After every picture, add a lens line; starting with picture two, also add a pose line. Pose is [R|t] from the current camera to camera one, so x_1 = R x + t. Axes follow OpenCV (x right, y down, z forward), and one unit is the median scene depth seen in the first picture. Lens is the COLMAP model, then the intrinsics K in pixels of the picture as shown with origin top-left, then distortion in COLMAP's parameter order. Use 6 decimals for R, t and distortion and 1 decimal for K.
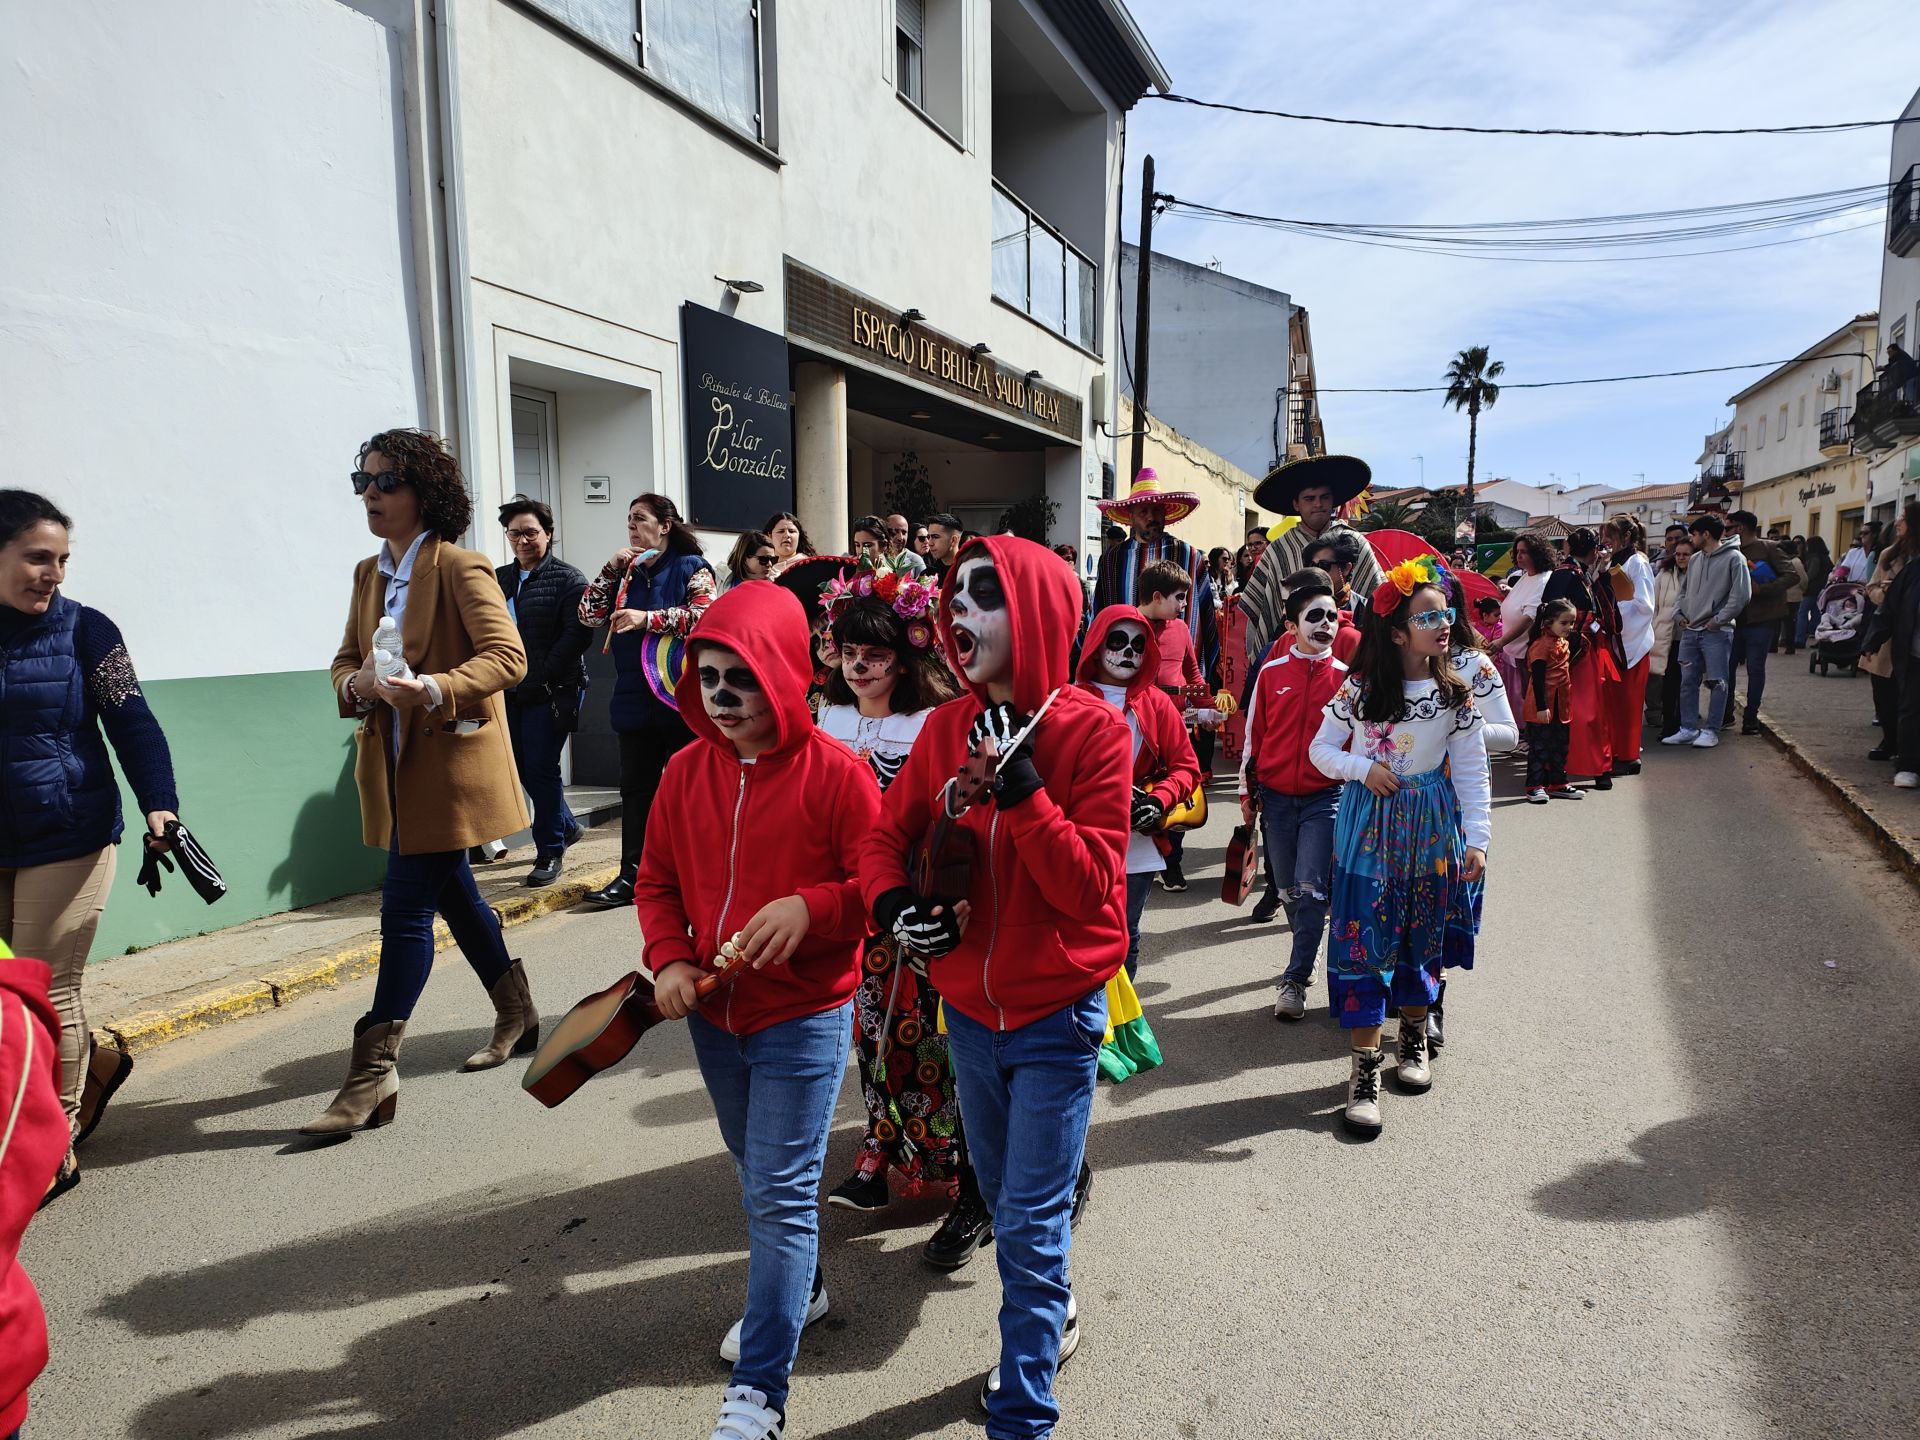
lens RADIAL K [[1419.8, 0, 980.1], [0, 1419.8, 760.8], [0, 0, 1]] dist [0.073821, -0.003992]
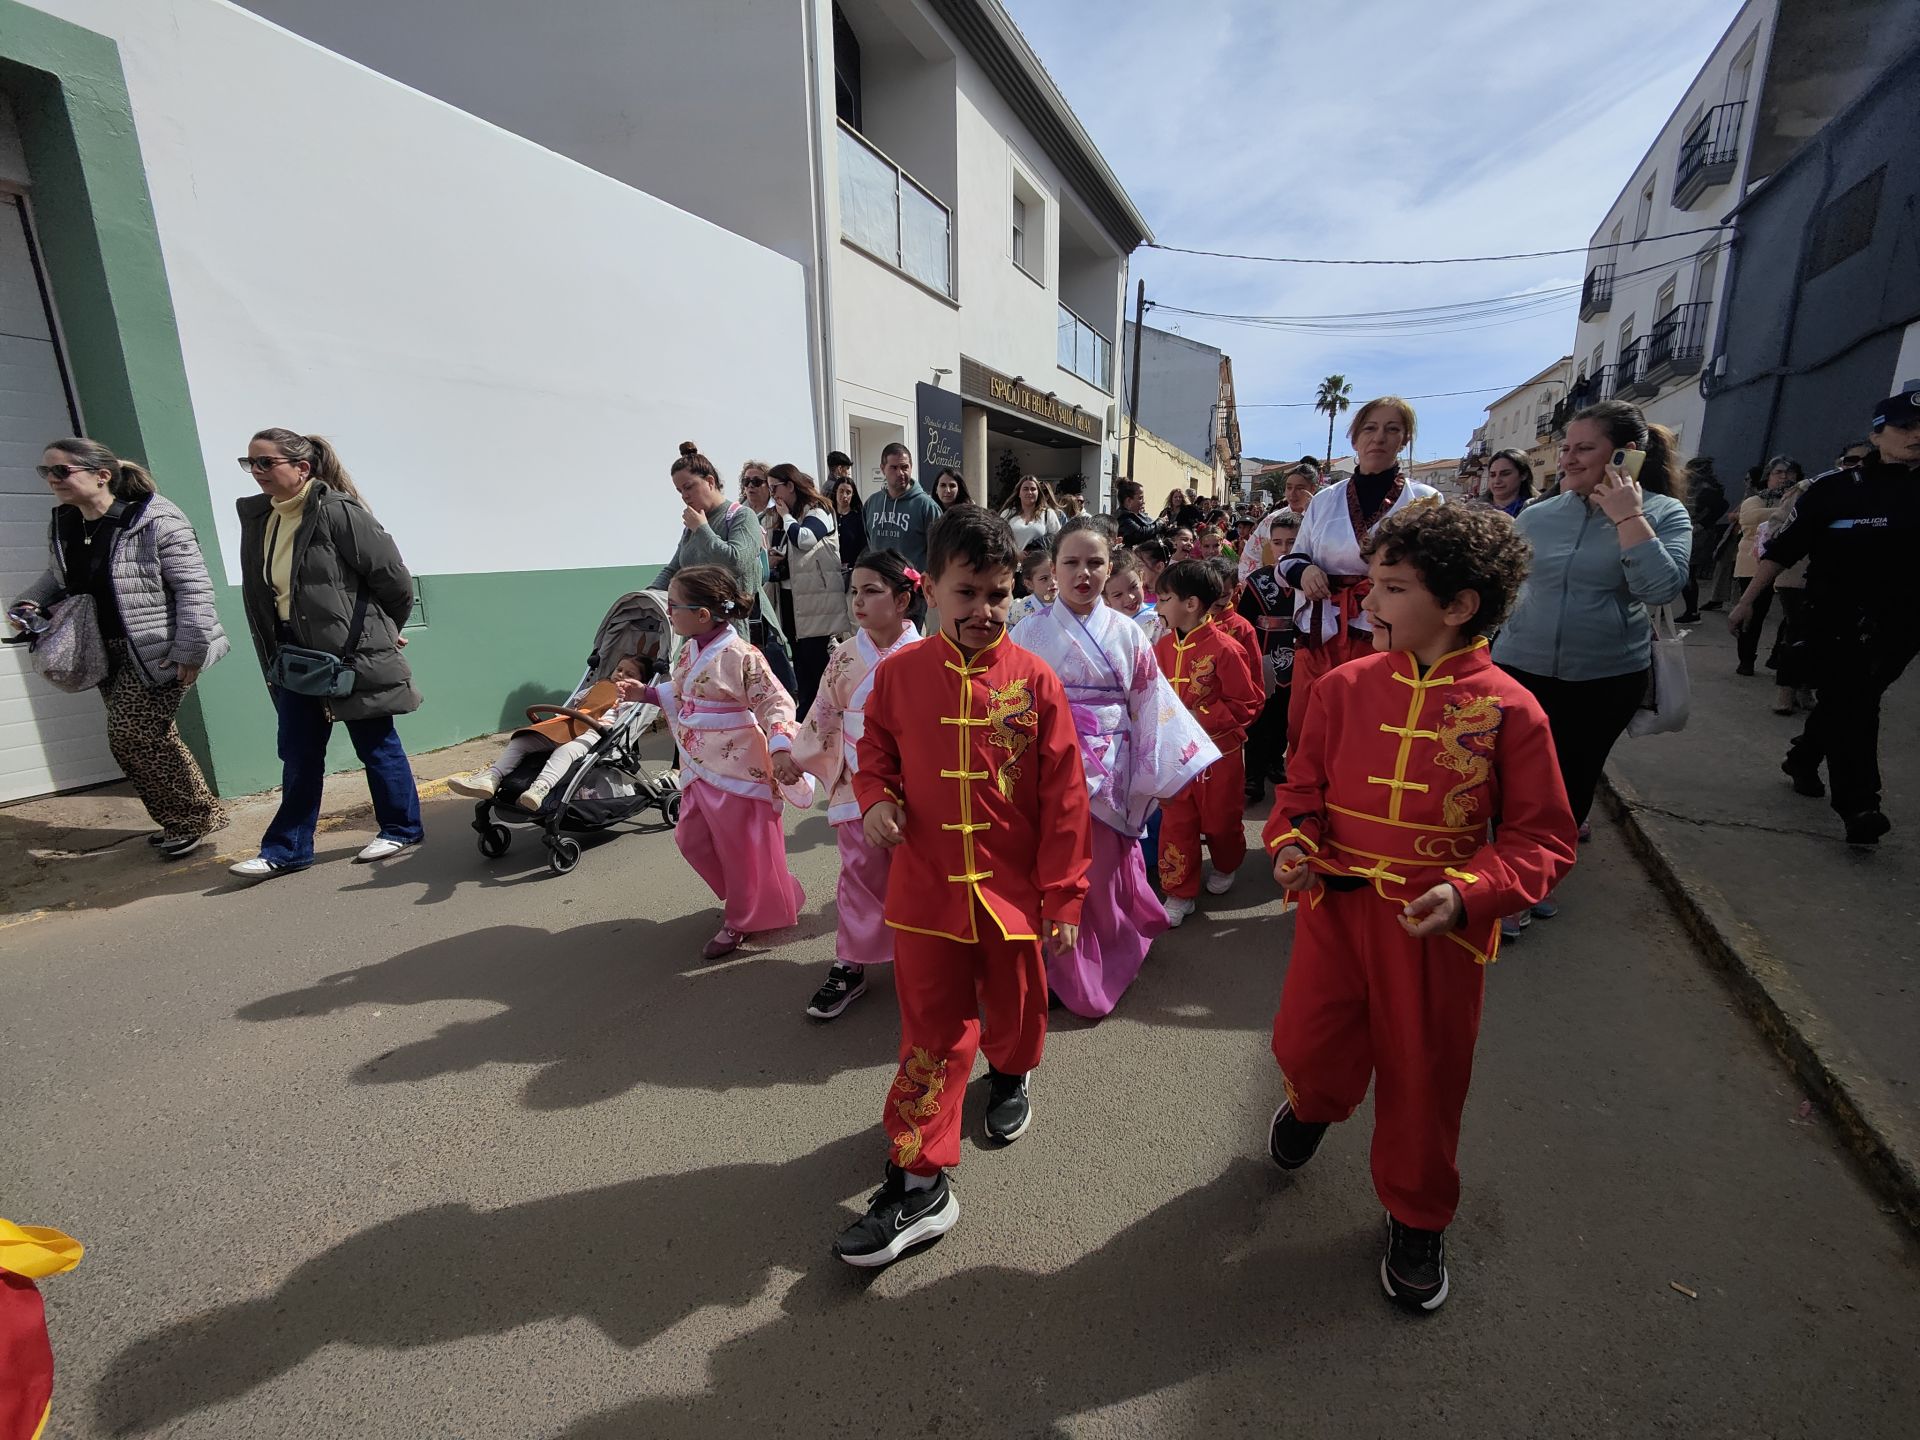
lens RADIAL K [[820.8, 0, 960.0], [0, 820.8, 720.0], [0, 0, 1]] dist [0.018955, -0.017439]
pose [[0.996540, 0.008876, -0.082640, -0.027695], [0.000221, 0.993995, 0.109425, 0.024146], [0.083115, -0.109064, 0.990554, -0.151385]]
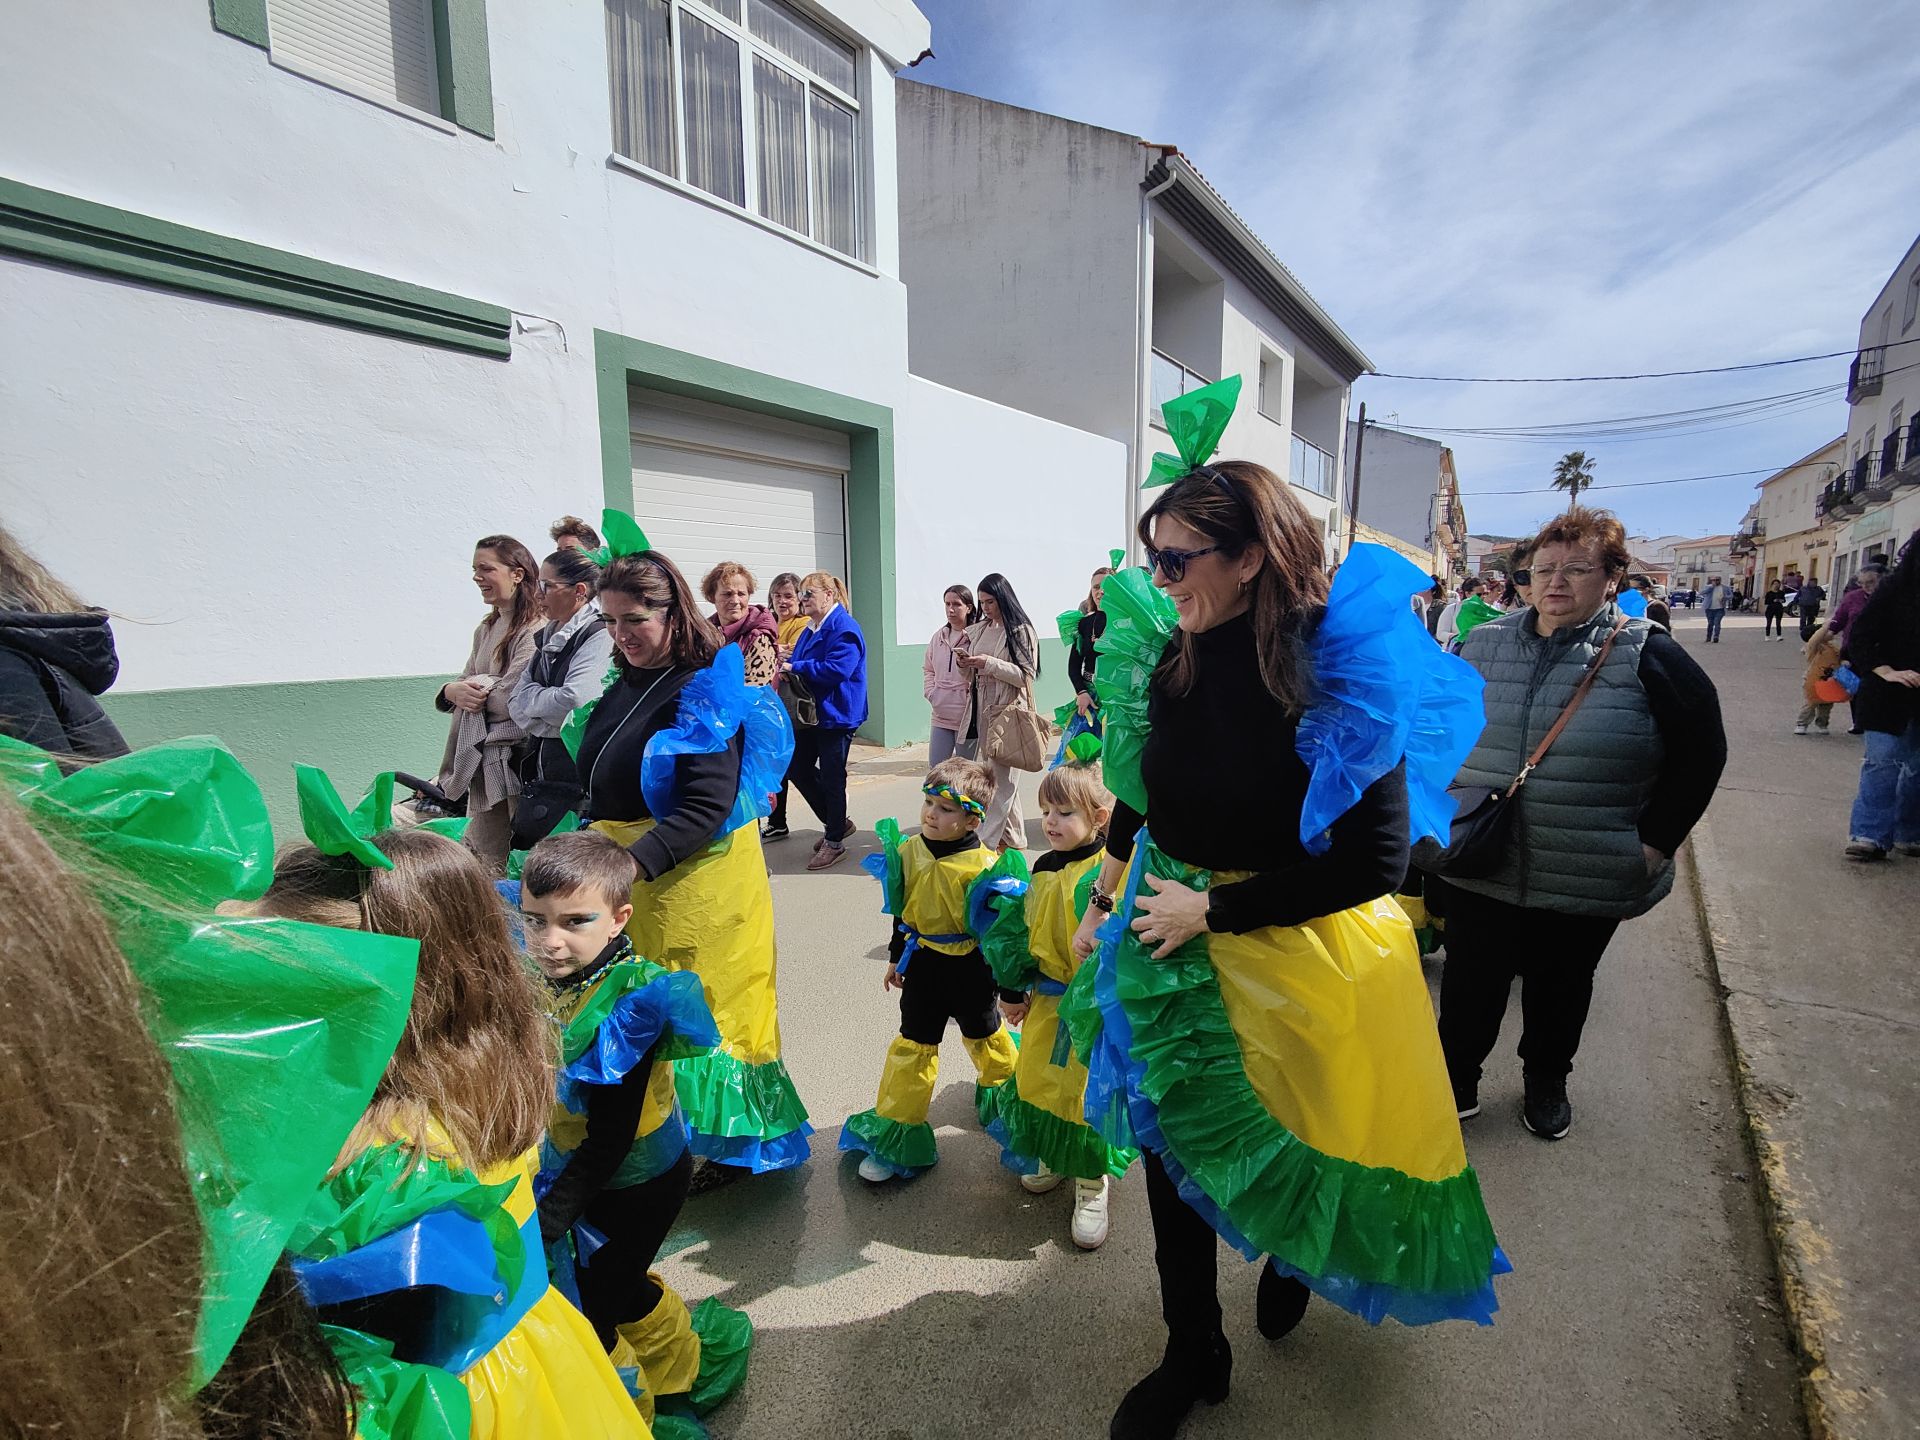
lens RADIAL K [[820.2, 0, 960.0], [0, 820.2, 720.0], [0, 0, 1]] dist [-0.008678, -0.000155]
pose [[0.950944, 0.034783, -0.307403, -0.083193], [-0.030036, 0.999345, 0.020162, 0.051444], [0.307903, -0.009940, 0.951366, -0.452665]]
